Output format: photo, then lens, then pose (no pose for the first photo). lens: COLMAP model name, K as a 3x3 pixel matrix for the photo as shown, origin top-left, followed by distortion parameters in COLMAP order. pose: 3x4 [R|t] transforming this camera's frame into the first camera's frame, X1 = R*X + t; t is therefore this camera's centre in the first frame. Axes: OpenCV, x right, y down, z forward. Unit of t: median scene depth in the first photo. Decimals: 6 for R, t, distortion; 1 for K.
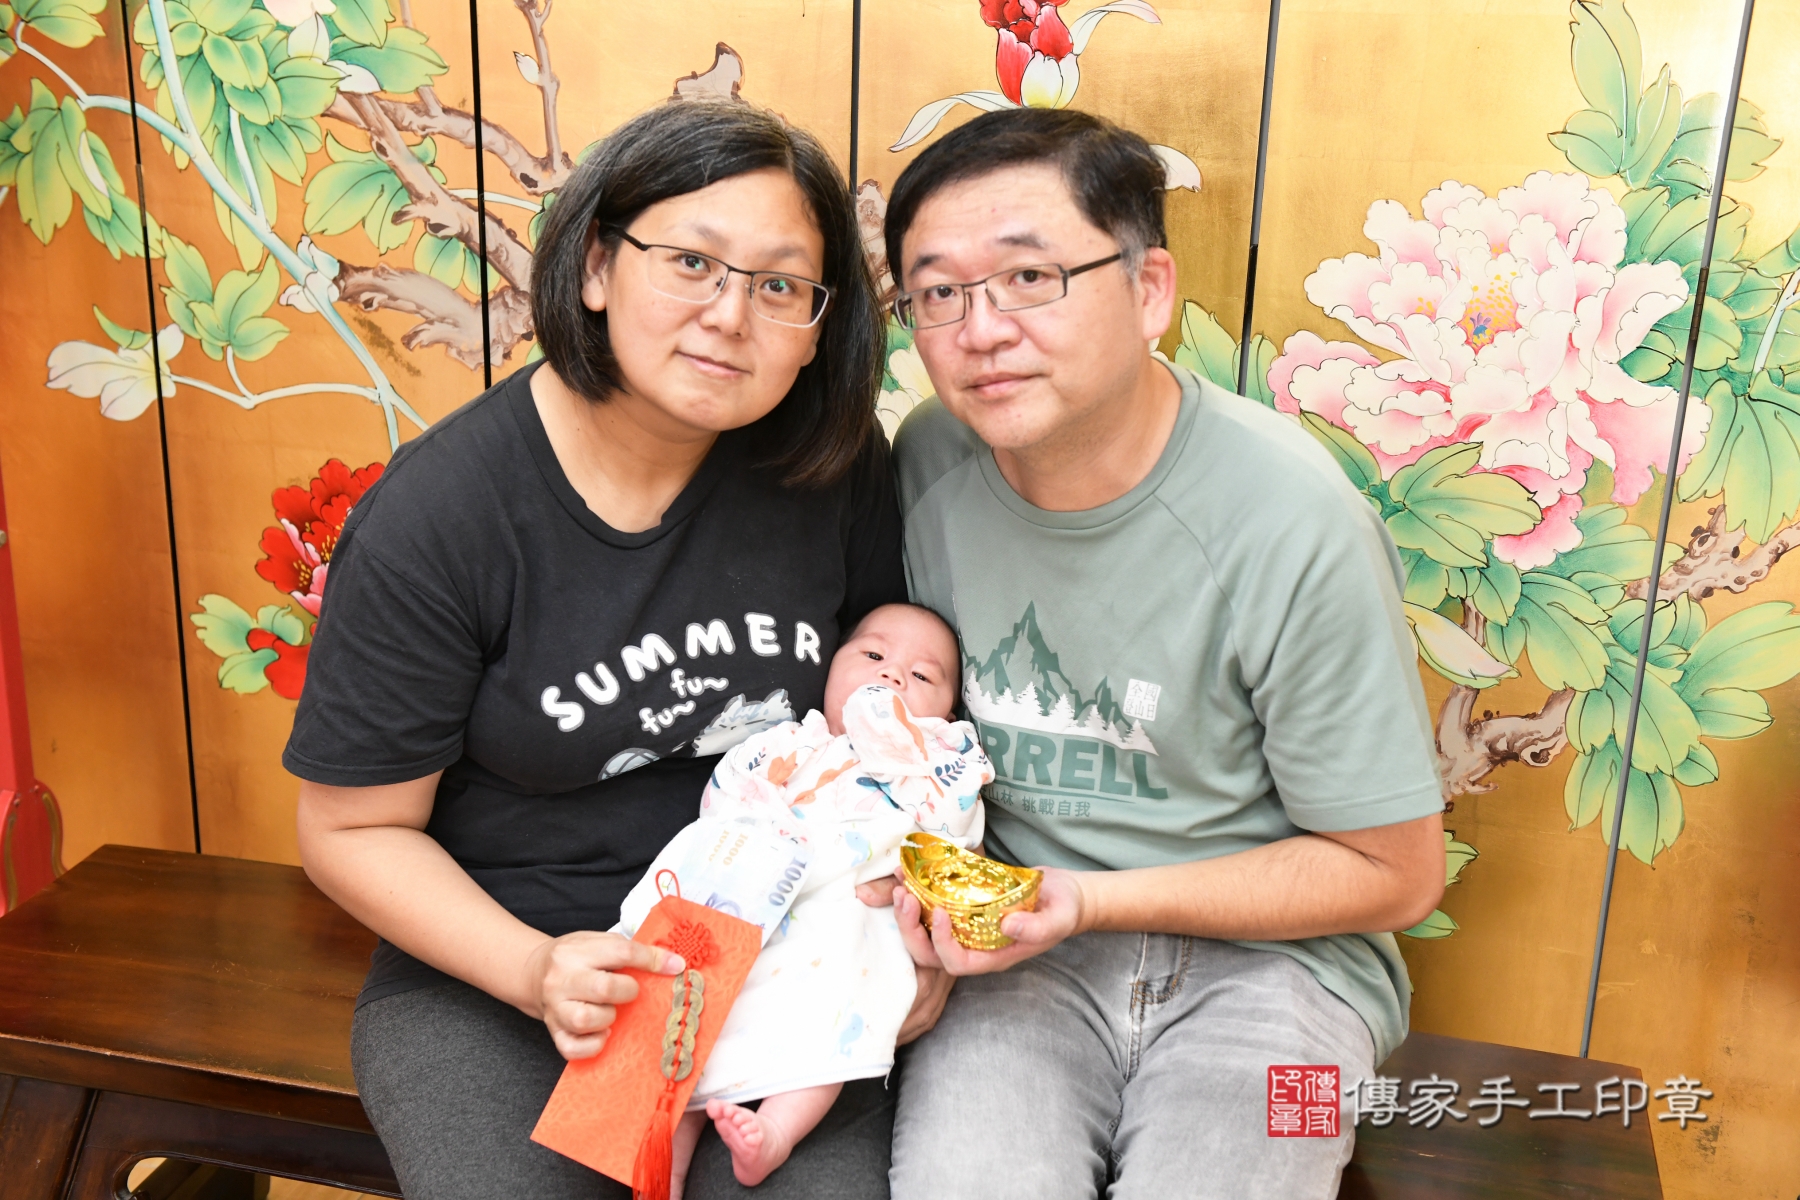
lens RADIAL K [[2169.5, 0, 814.8], [0, 2169.5, 609.1], [0, 0, 1]] dist [0.079697, 0.000000]
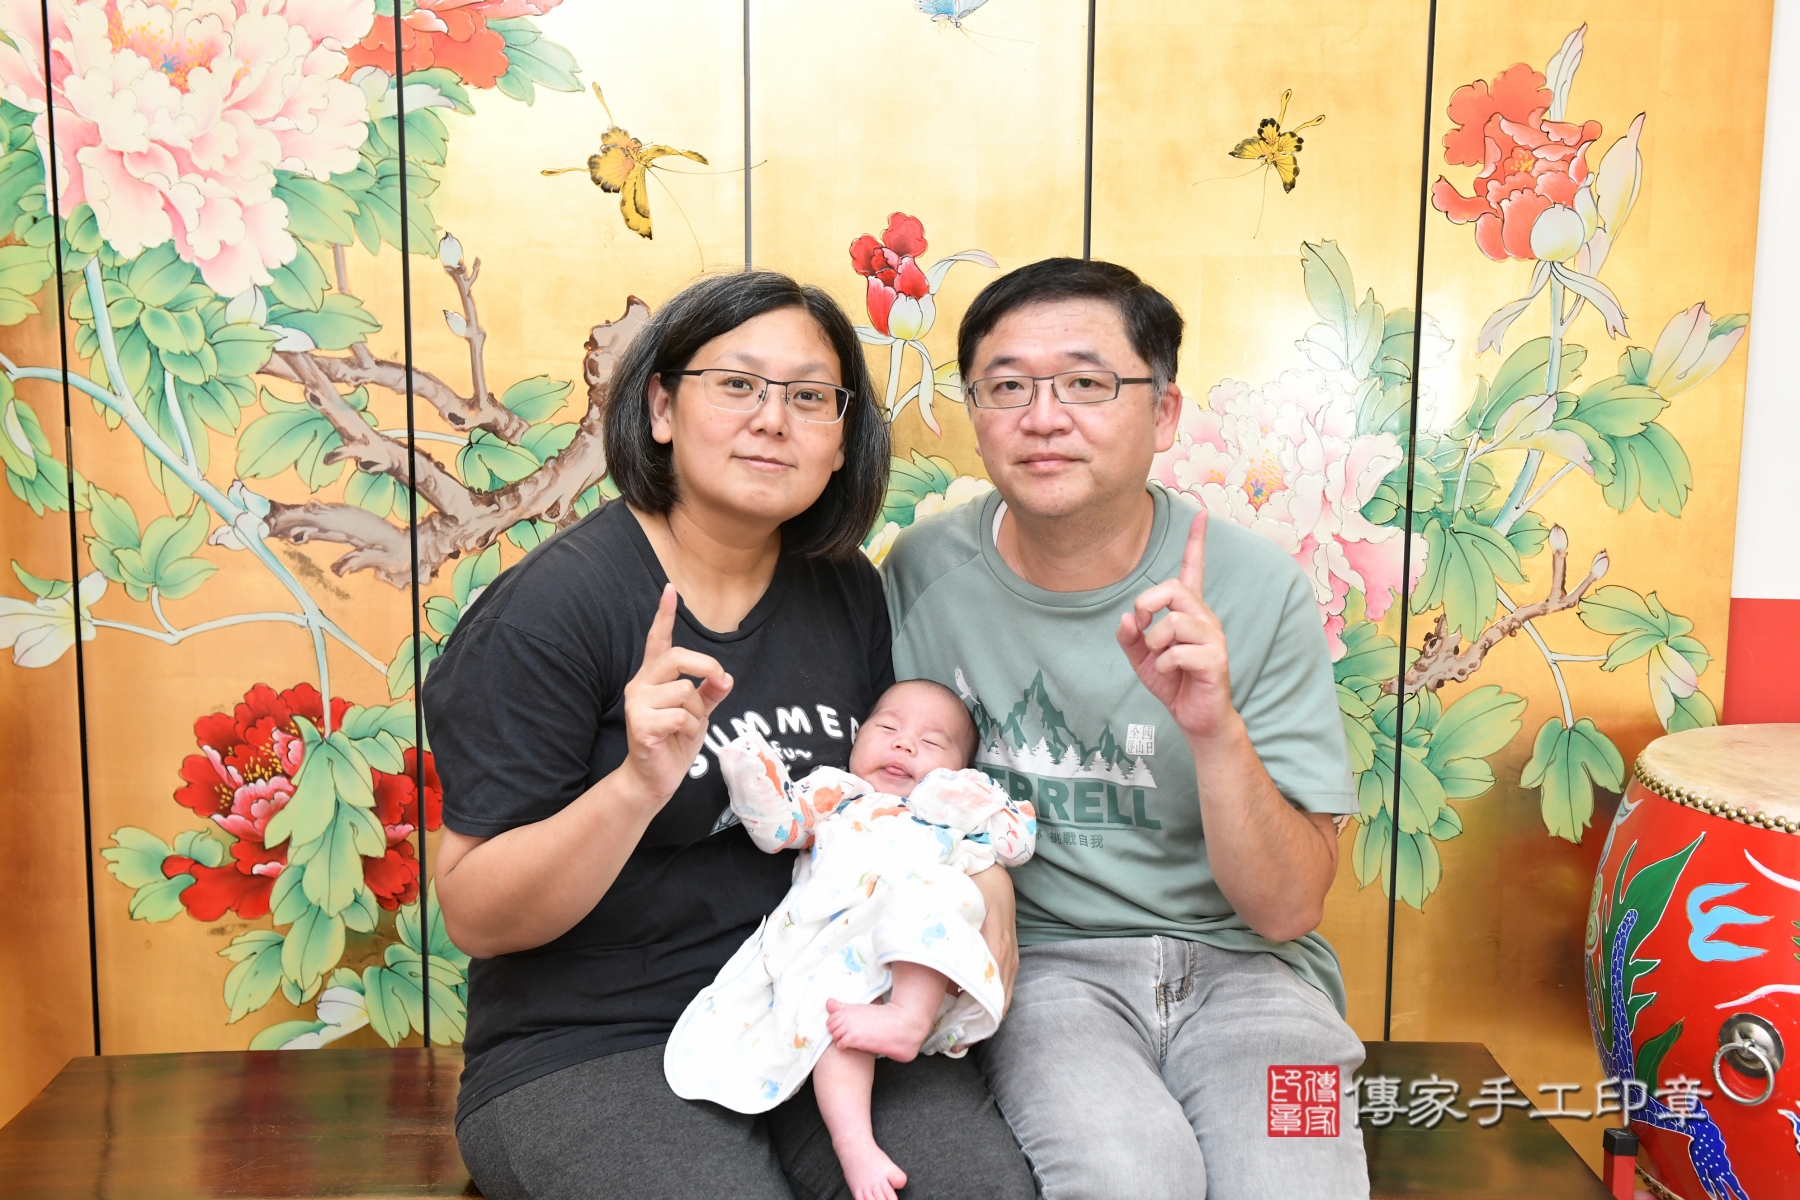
lens RADIAL K [[2007.3, 0, 861.9], [0, 2007.3, 588.4], [0, 0, 1]] dist [0.041010, 0.000000]
pose [[0.958171, -0.049562, 0.281872, -0.234954], [0.105152, 0.976971, -0.185662, 0.112934], [-0.266179, 0.207535, 0.941317, -0.038899]]
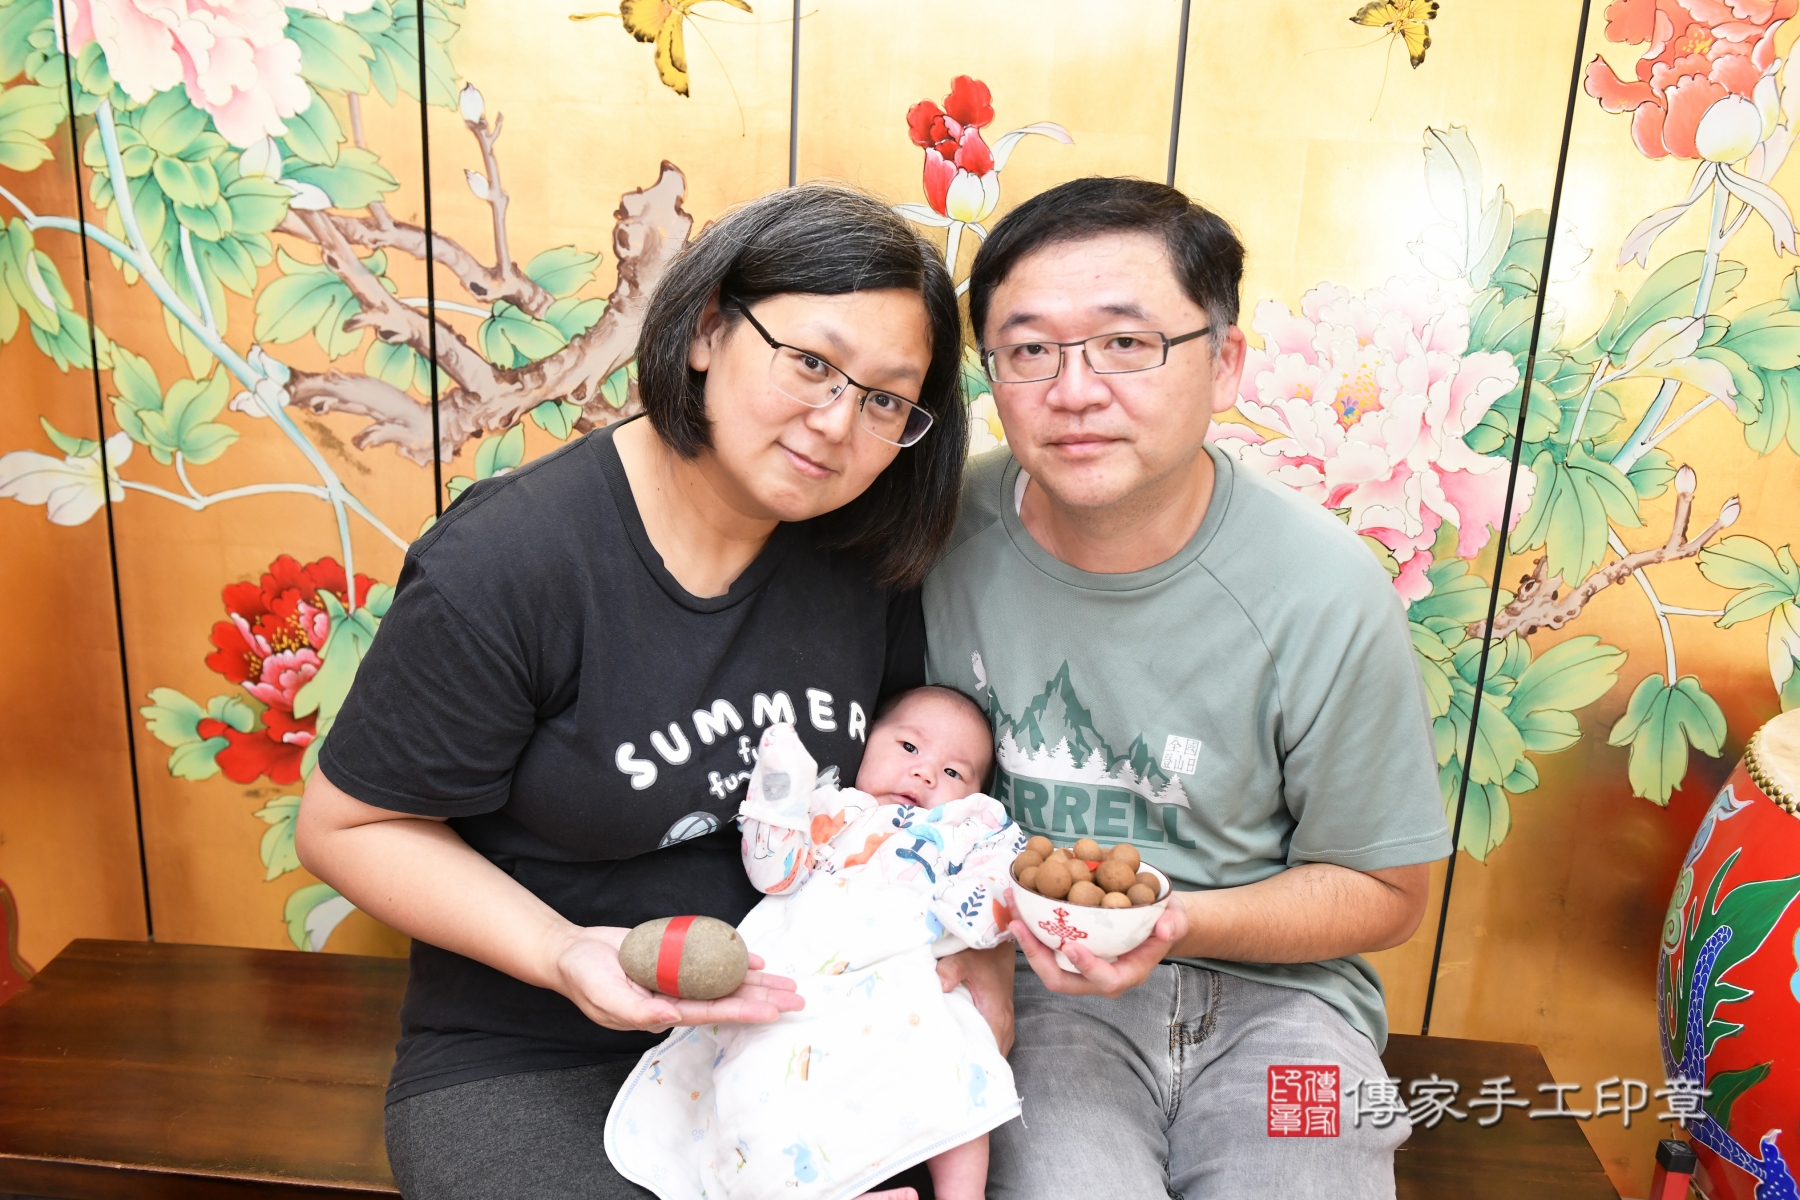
lens RADIAL K [[1660.7, 0, 853.0], [0, 1660.7, 607.6], [0, 0, 1]] dist [-0.012059, -0.003940]
pose [[0.981793, -0.036229, 0.186466, -0.110616], [0.042895, 0.998572, -0.031837, -0.006512], [-0.185046, 0.039255, 0.981945, 0.174951]]
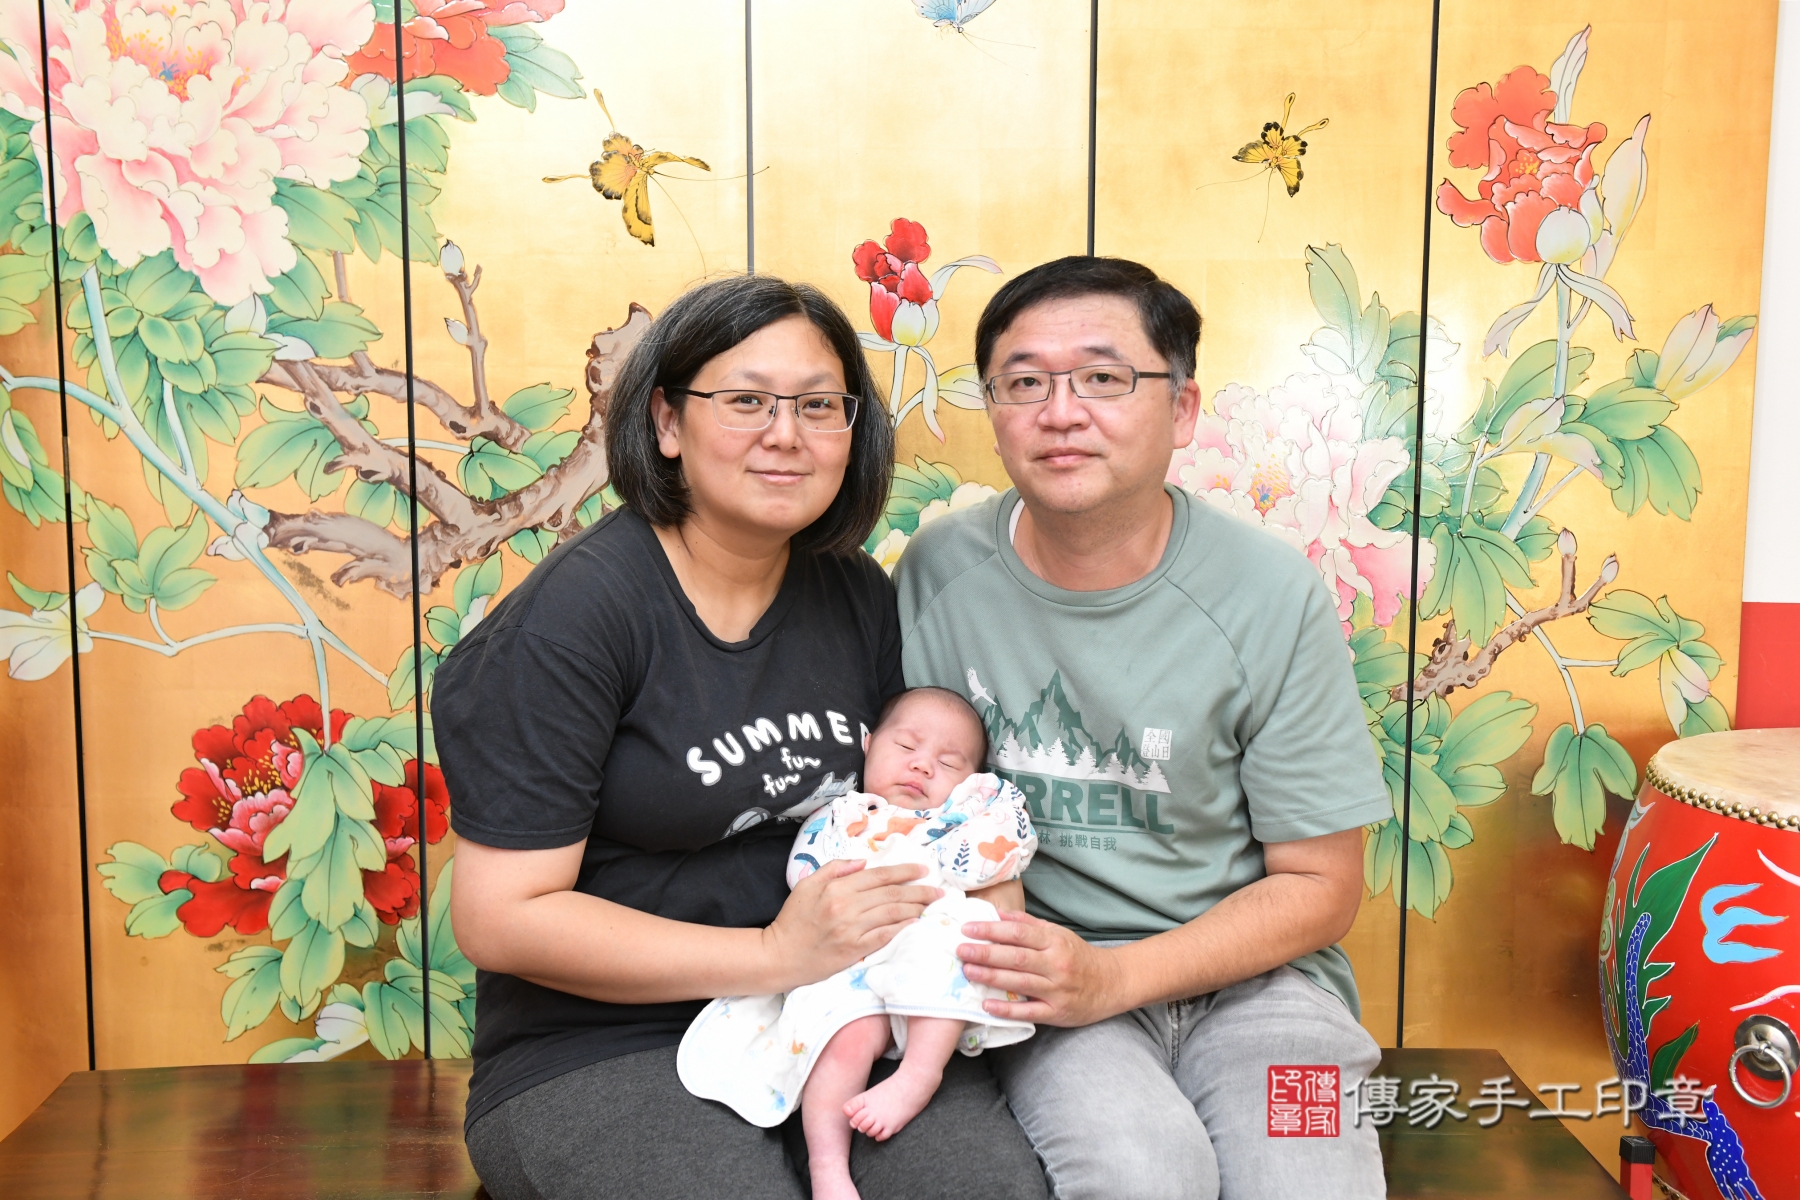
lens RADIAL K [[2094.9, 0, 847.4], [0, 2094.9, 580.7], [0, 0, 1]] dist [0.055465, 0.000000]
pose [[0.956584, -0.050139, 0.287113, -0.261532], [0.110833, 0.973665, -0.199231, 0.126500], [-0.269562, 0.222403, 0.936949, -0.070605]]
